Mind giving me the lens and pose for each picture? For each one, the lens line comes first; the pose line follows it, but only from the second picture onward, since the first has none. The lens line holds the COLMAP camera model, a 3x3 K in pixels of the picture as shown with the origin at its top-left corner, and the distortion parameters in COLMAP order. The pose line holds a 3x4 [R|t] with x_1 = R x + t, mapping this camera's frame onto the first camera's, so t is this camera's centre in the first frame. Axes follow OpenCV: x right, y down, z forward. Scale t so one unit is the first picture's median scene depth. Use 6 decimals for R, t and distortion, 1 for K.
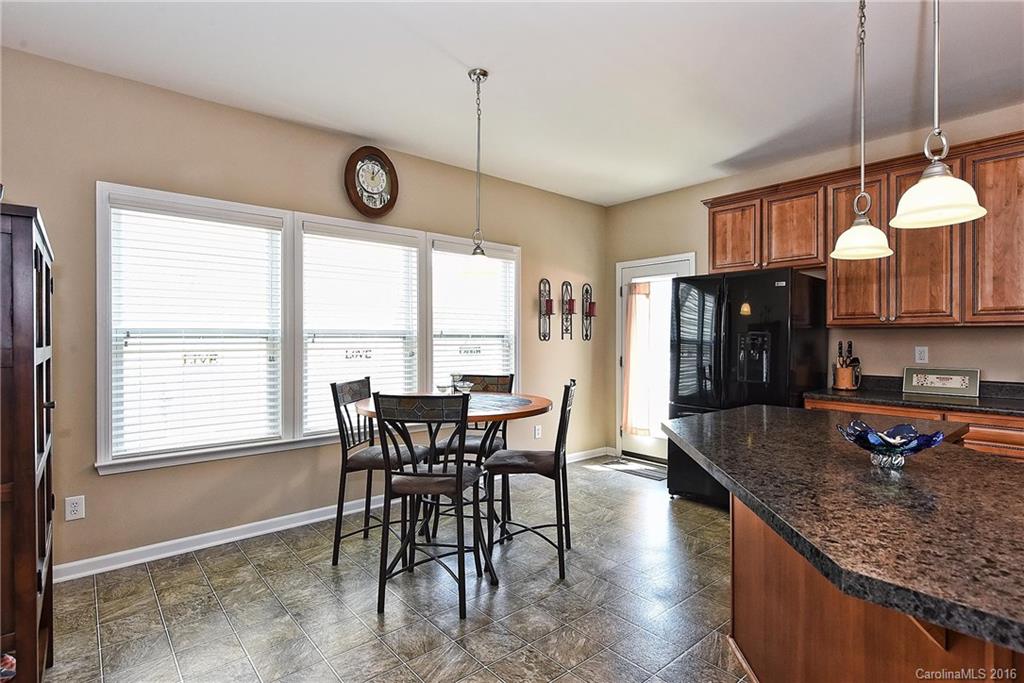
lens RADIAL K [[511.9, 0, 512.0], [0, 511.9, 341.5], [0, 0, 1]] dist [0.001006, 0.000205]
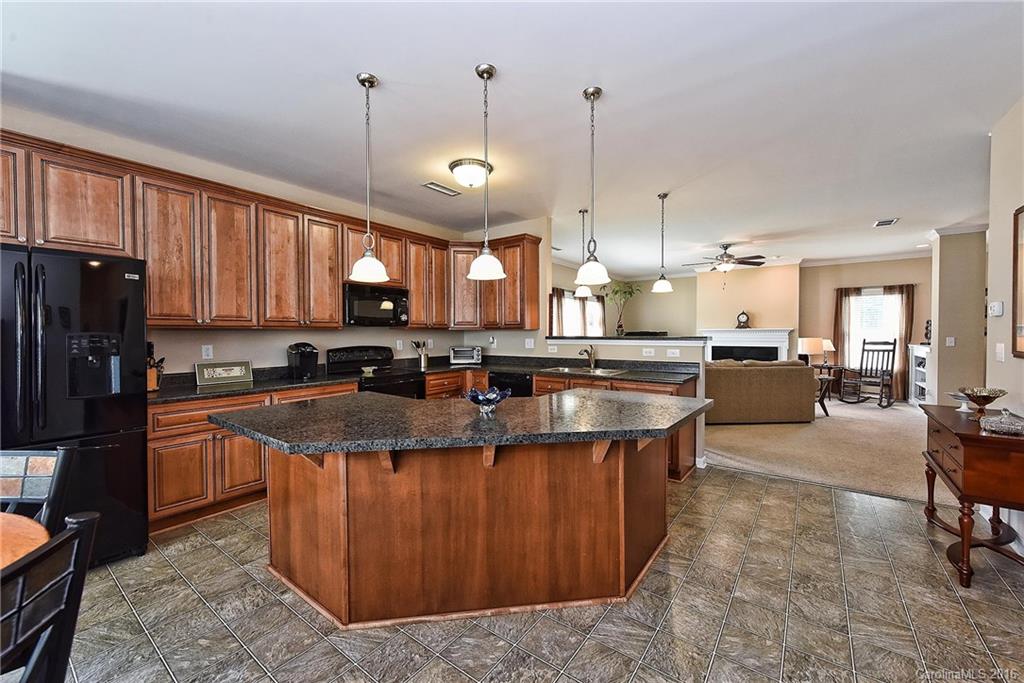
lens RADIAL K [[410.2, 0, 512.0], [0, 410.2, 341.5], [0, 0, 1]] dist [-0.000820, 0.000089]
pose [[-0.211409, -0.018075, 0.977230, -0.283410], [0.010246, 0.999733, 0.020708, -0.010819], [-0.977344, 0.014390, -0.211168, 0.522729]]
